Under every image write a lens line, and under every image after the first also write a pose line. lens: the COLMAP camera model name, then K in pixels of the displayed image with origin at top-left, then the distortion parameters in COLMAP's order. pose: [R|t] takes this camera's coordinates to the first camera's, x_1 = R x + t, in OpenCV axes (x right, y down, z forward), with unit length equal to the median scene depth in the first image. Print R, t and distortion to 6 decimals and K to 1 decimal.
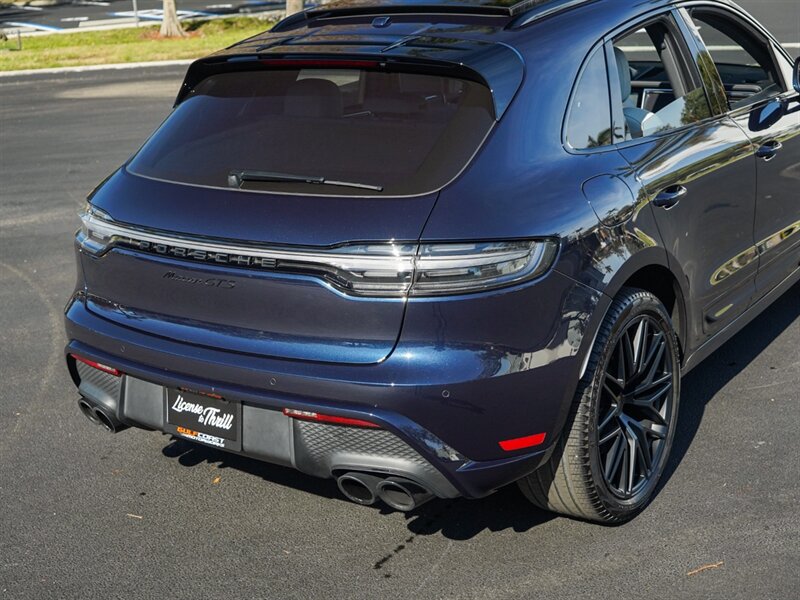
lens RADIAL K [[1121.2, 0, 388.6], [0, 1121.2, 290.5], [0, 0, 1]] dist [0.002129, 0.035527]
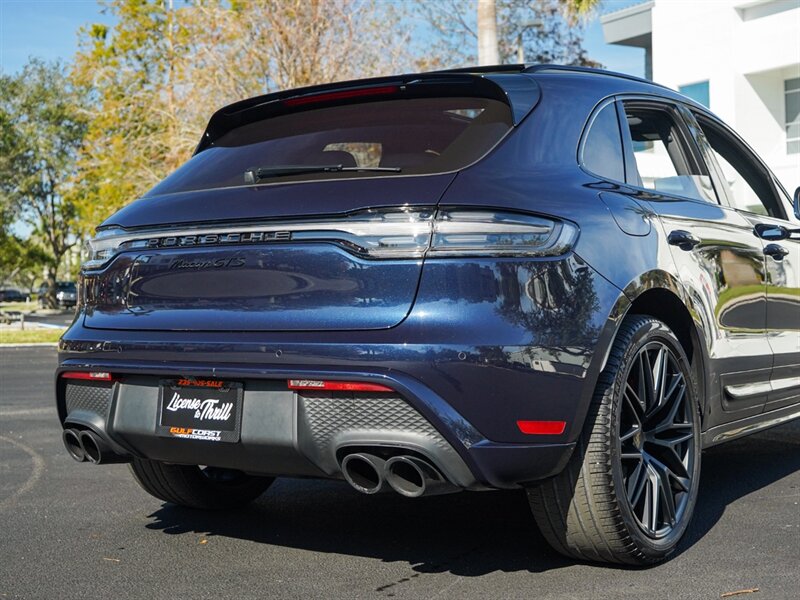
lens RADIAL K [[1129.1, 0, 417.7], [0, 1129.1, 298.3], [0, 0, 1]] dist [0.000999, 0.008106]
pose [[0.999003, 0.036548, 0.025626, -0.011473], [-0.028006, 0.960250, -0.277734, 0.280143], [-0.034758, 0.276740, 0.960316, 0.063074]]
